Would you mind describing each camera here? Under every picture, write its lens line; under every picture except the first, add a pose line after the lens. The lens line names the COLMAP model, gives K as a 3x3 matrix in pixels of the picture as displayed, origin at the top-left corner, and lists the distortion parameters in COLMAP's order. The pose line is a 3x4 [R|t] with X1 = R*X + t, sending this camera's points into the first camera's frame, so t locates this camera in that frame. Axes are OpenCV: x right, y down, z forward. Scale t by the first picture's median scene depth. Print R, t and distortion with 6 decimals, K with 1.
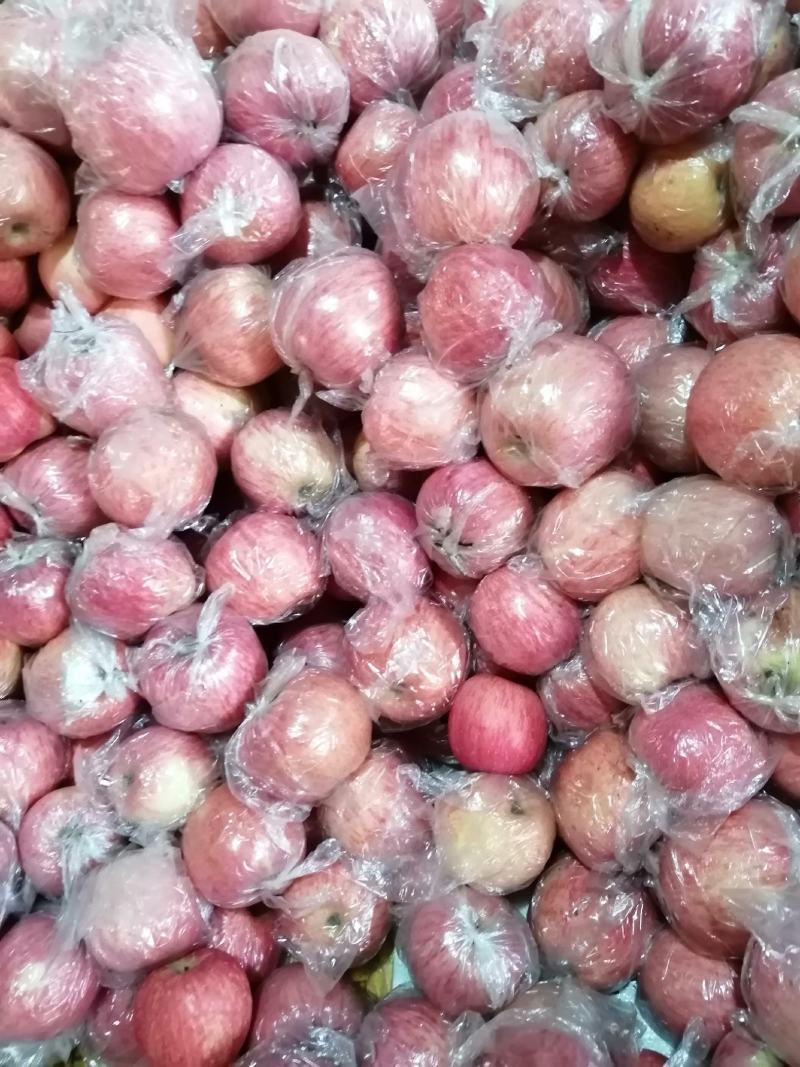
lens RADIAL K [[910.0, 0, 394.3], [0, 910.0, 521.7], [0, 0, 1]] dist [0.052717, -0.129736]
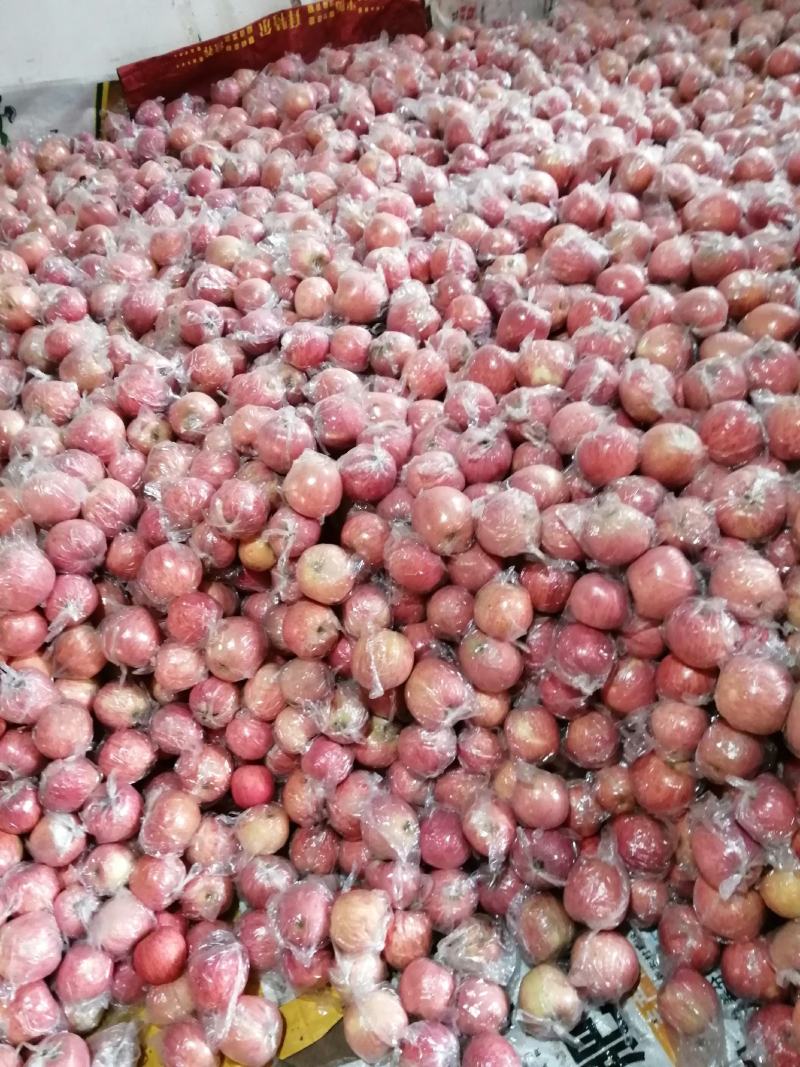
lens RADIAL K [[910.0, 0, 394.3], [0, 910.0, 521.7], [0, 0, 1]] dist [0.052717, -0.129736]
pose [[0.912392, -0.275472, 0.302746, -0.075447], [0.316315, 0.943948, -0.094378, -0.074834], [-0.259778, 0.181874, 0.948387, -1.410374]]
